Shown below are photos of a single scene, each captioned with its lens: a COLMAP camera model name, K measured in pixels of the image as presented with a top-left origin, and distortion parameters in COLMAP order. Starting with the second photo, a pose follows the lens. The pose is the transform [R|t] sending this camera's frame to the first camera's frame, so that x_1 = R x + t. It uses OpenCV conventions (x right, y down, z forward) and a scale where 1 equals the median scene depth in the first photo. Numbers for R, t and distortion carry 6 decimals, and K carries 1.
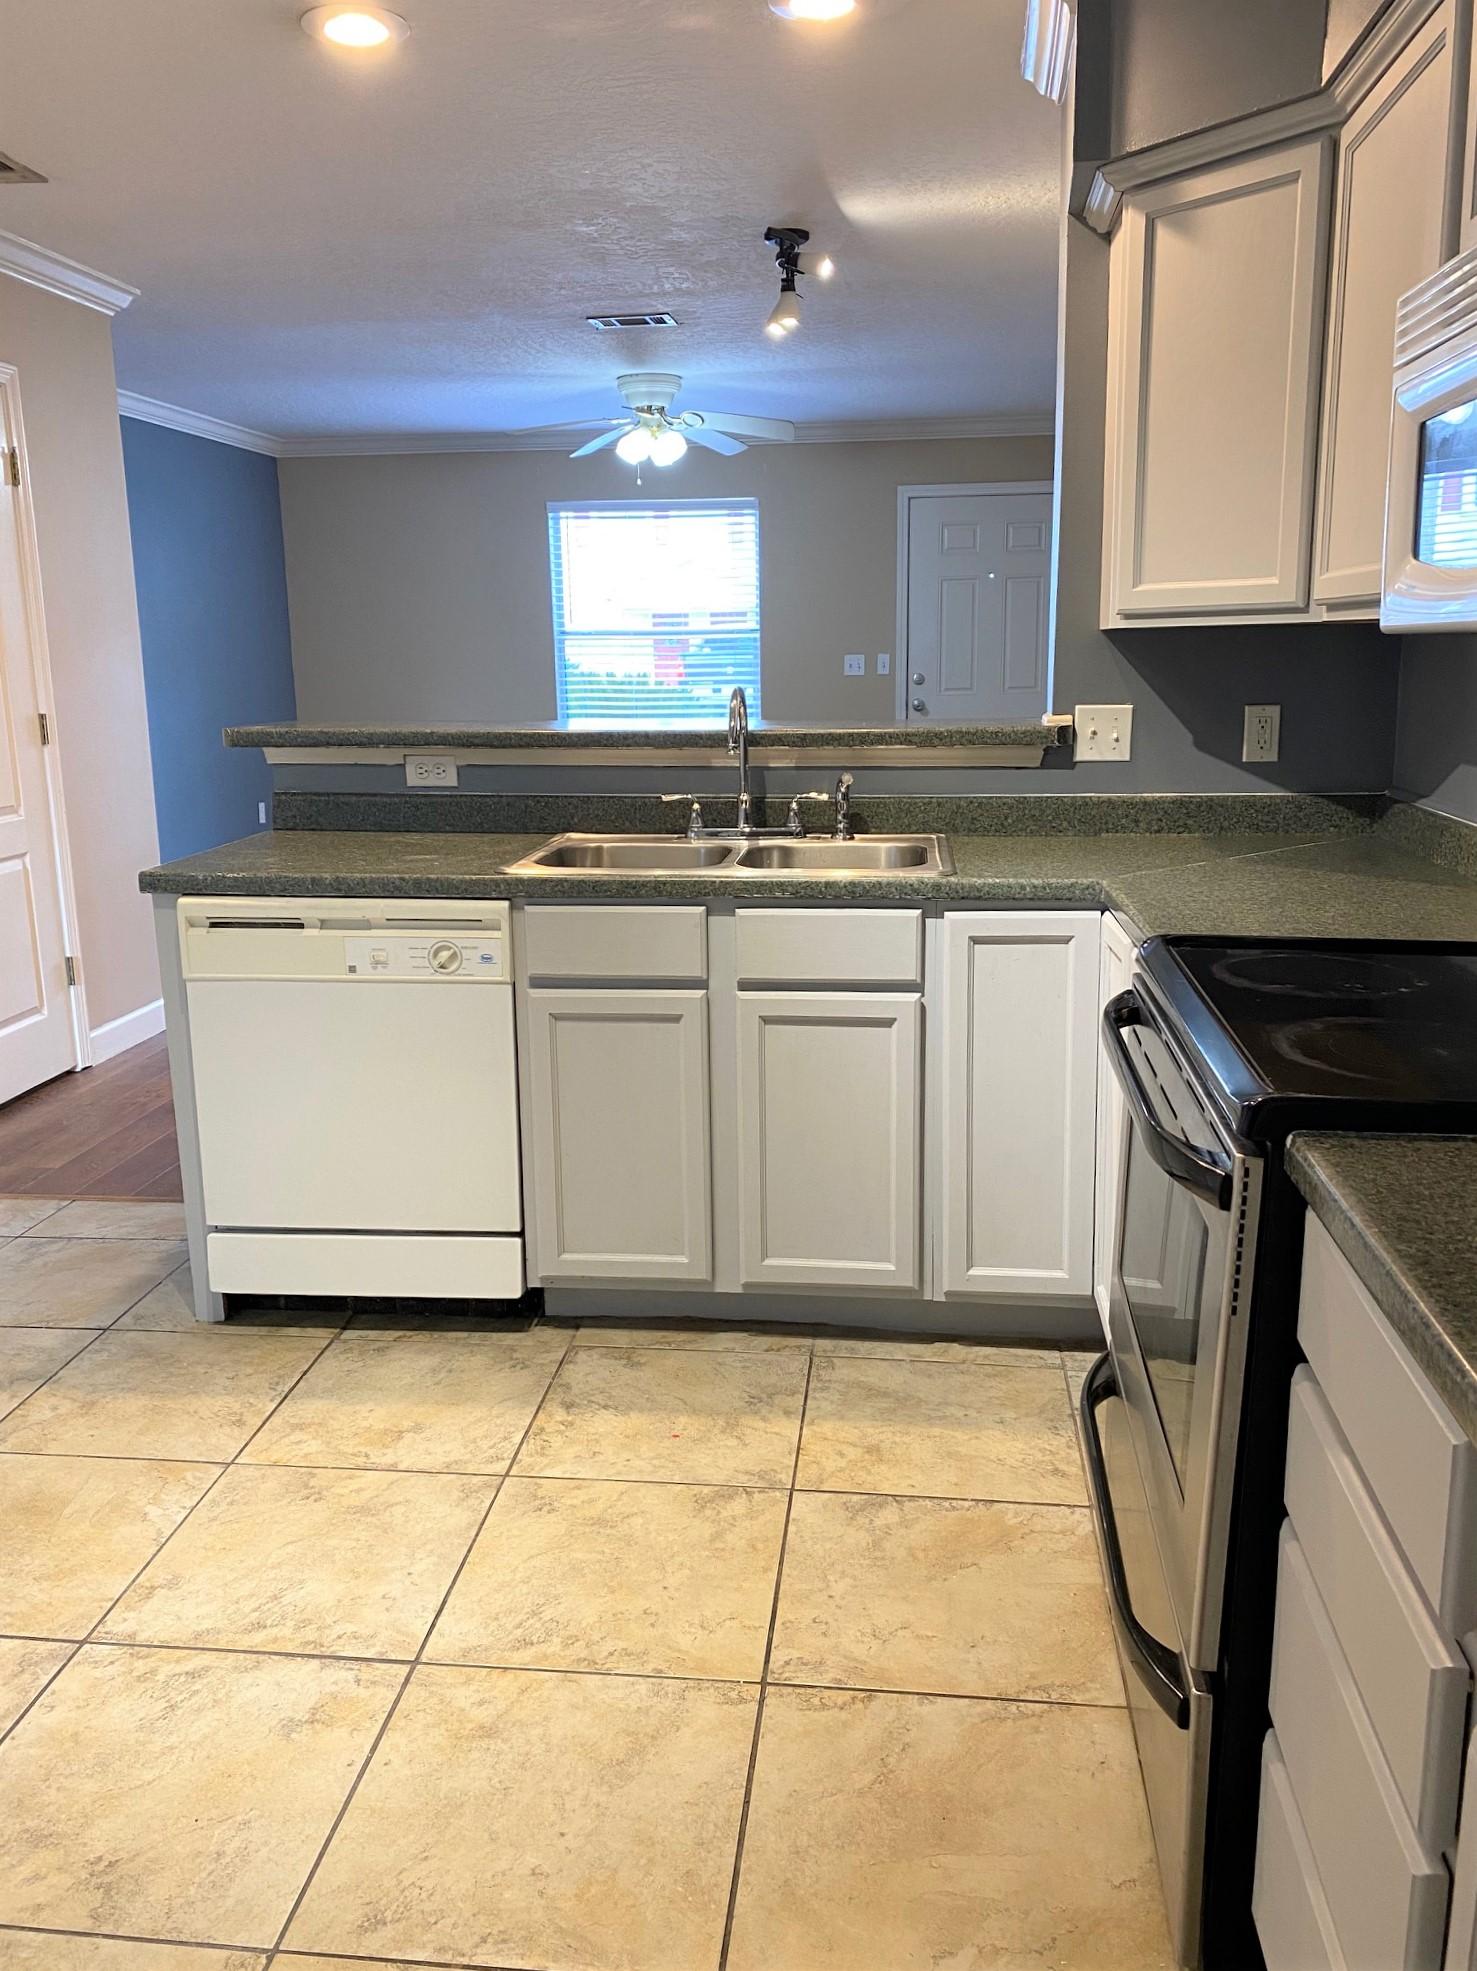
lens RADIAL K [[1552.6, 0, 738.5], [0, 1552.6, 985.5], [0, 0, 1]] dist [0.009832, 0.007282]
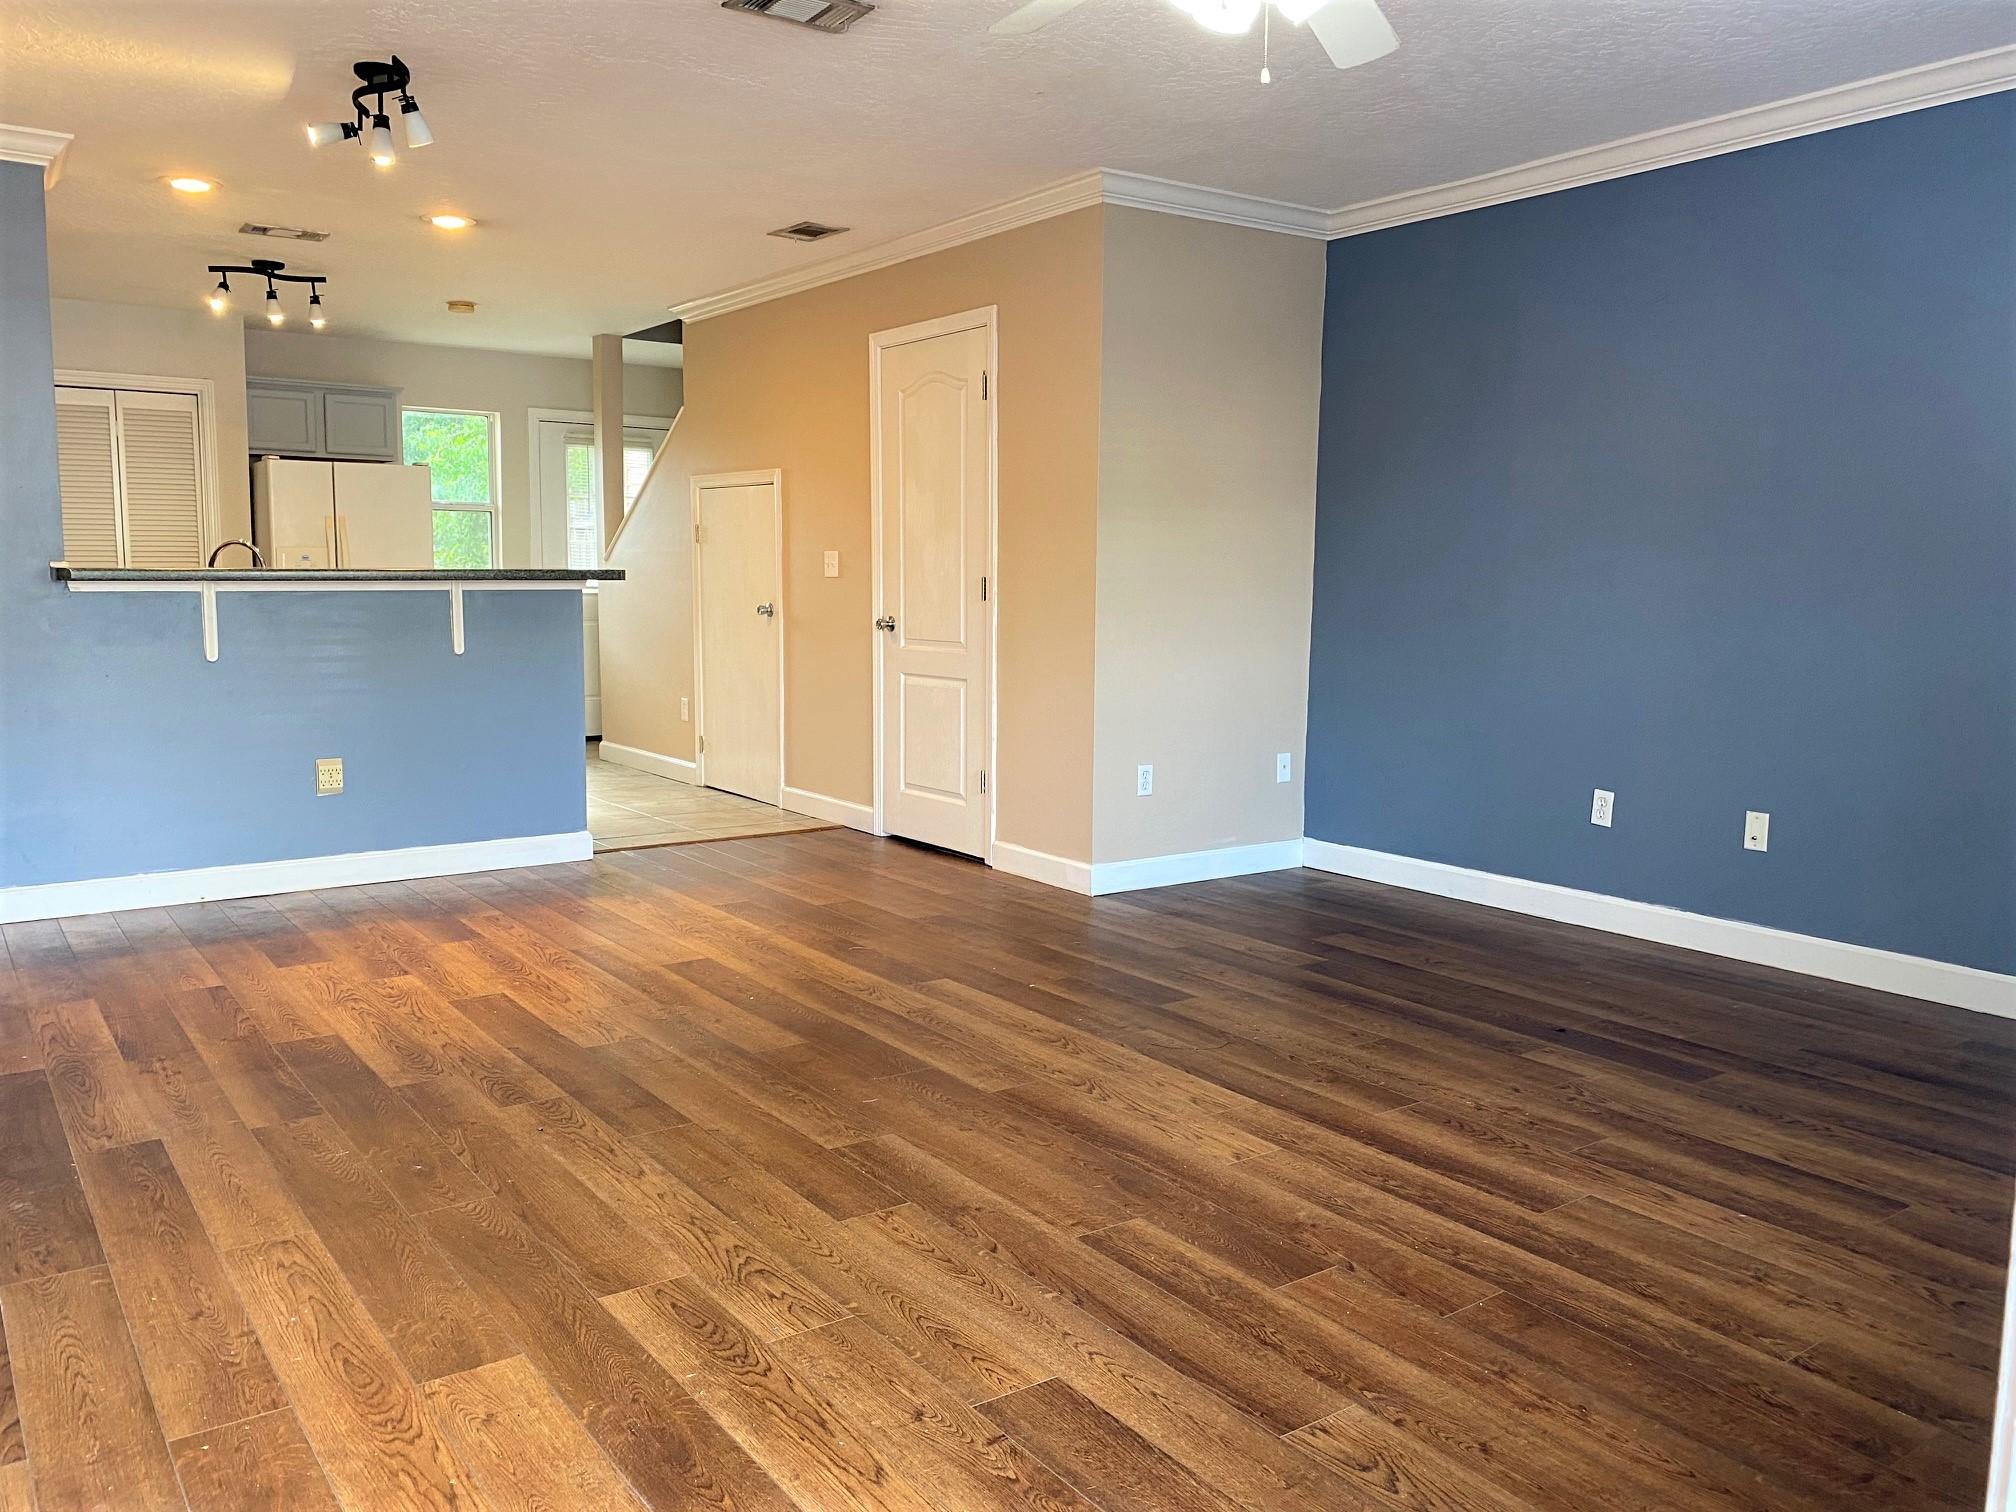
lens RADIAL K [[1588.0, 0, 1008.0], [0, 1588.0, 756.0], [0, 0, 1]] dist [0.009832, 0.007282]
pose [[-0.742126, 0.090281, -0.664152, 0.674018], [-0.140688, 0.947831, 0.286048, -0.665251], [0.655329, 0.305722, -0.690709, 3.220247]]
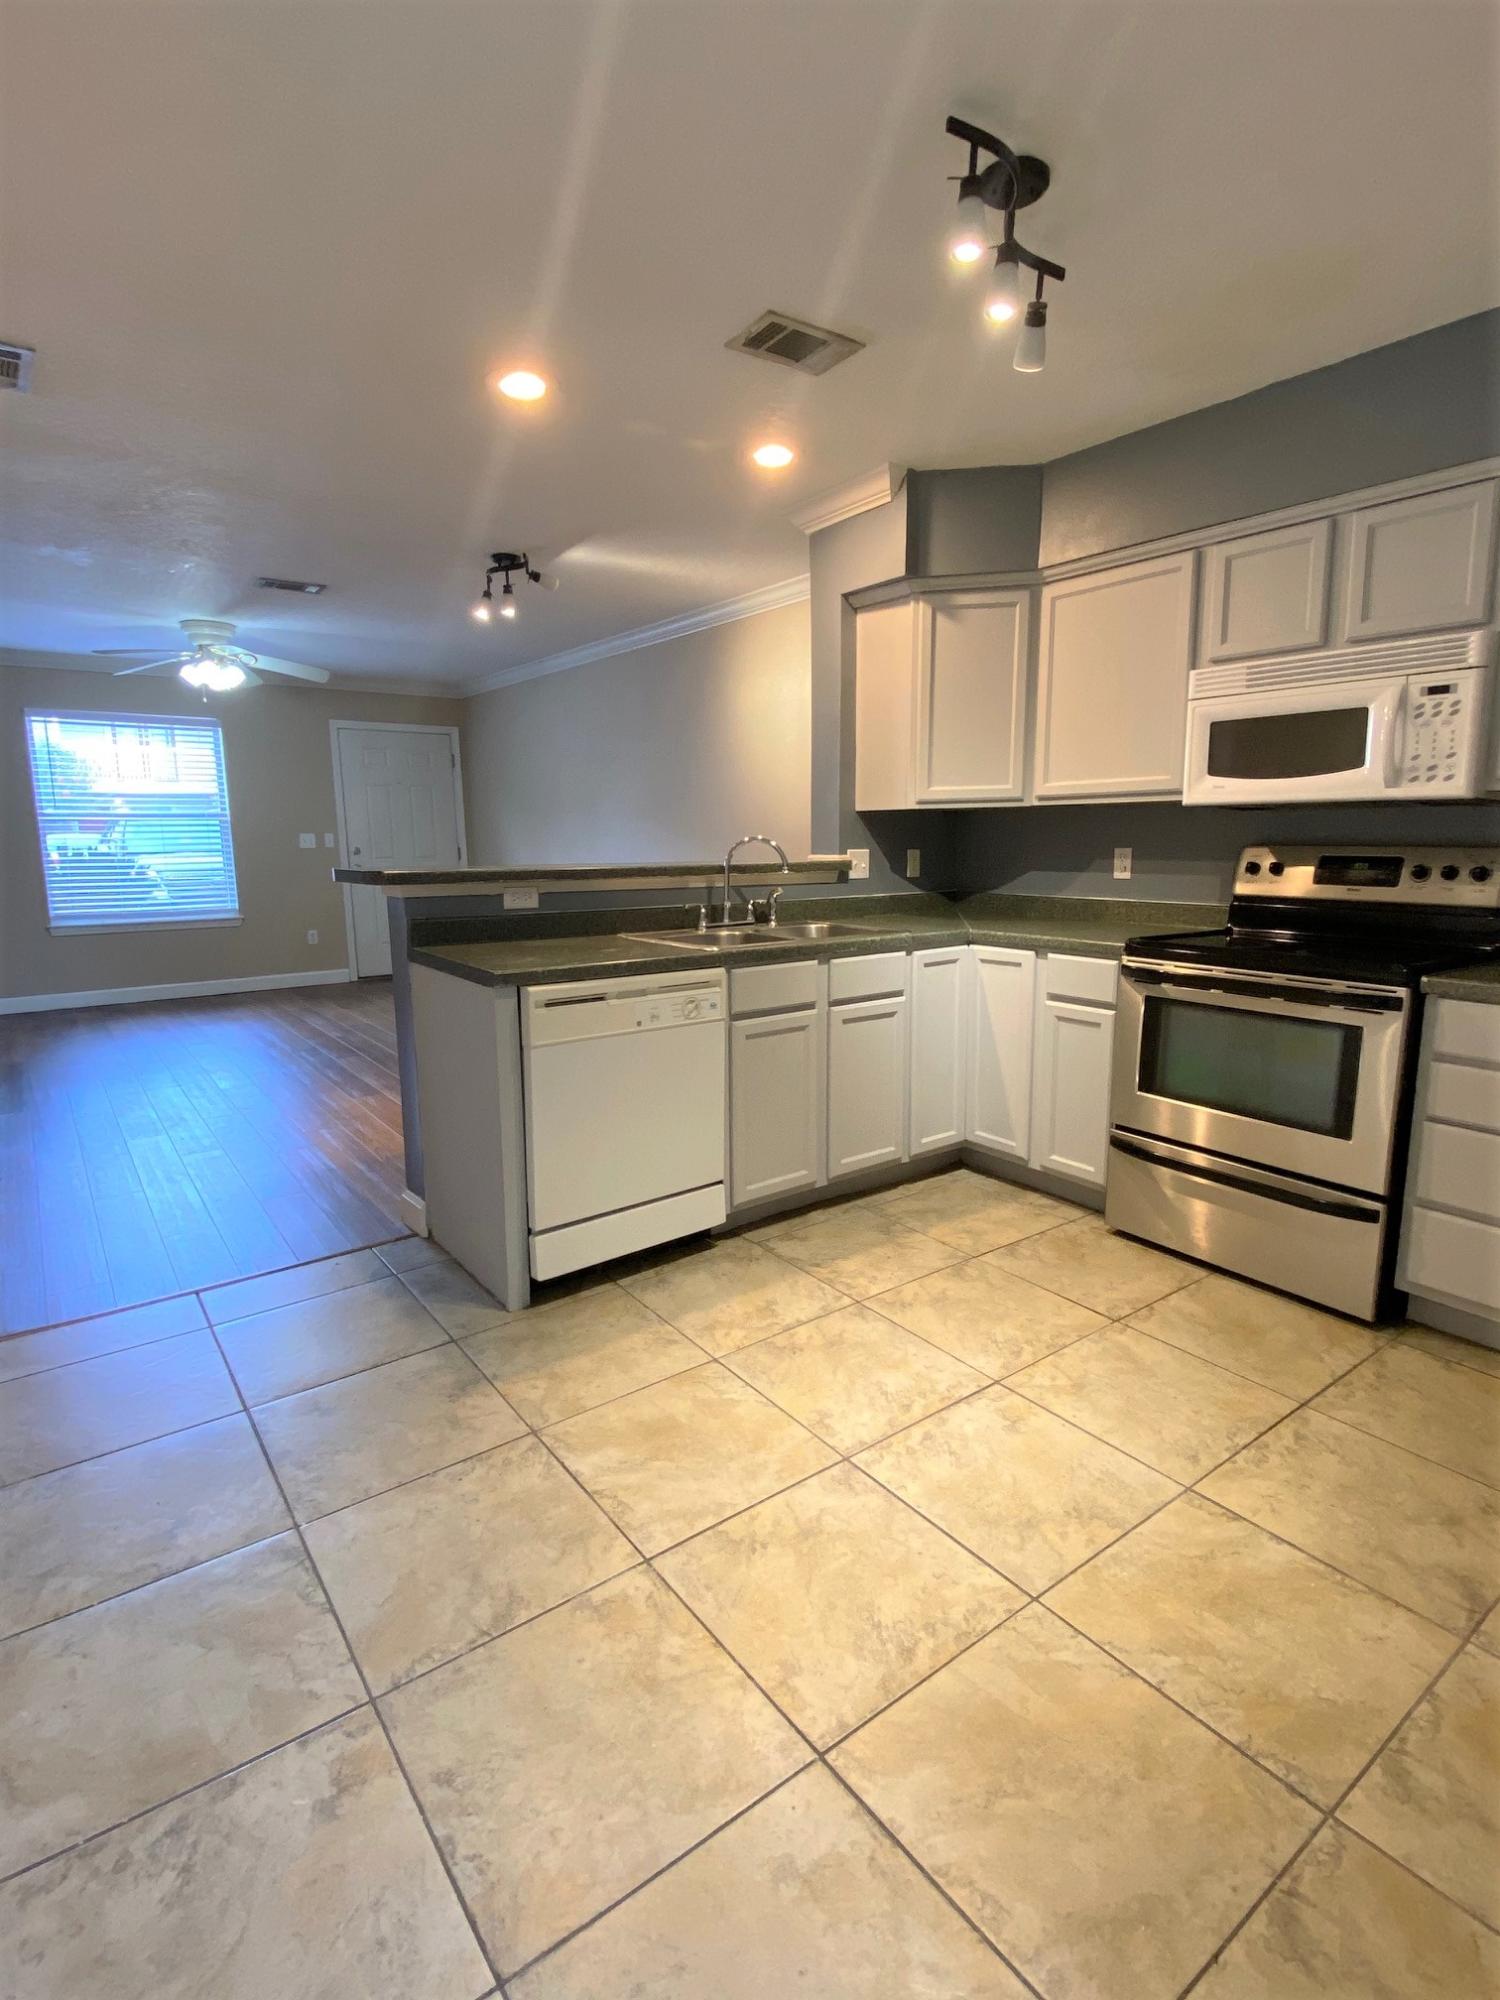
lens RADIAL K [[980.5, 0, 750.0], [0, 980.5, 1000.0], [0, 0, 1]] dist [0.033314, -0.000816]
pose [[0.723786, -0.106020, 0.681831, -0.806304], [0.143434, 0.989659, 0.001625, -0.019094], [-0.674952, 0.096622, 0.731508, 0.247709]]
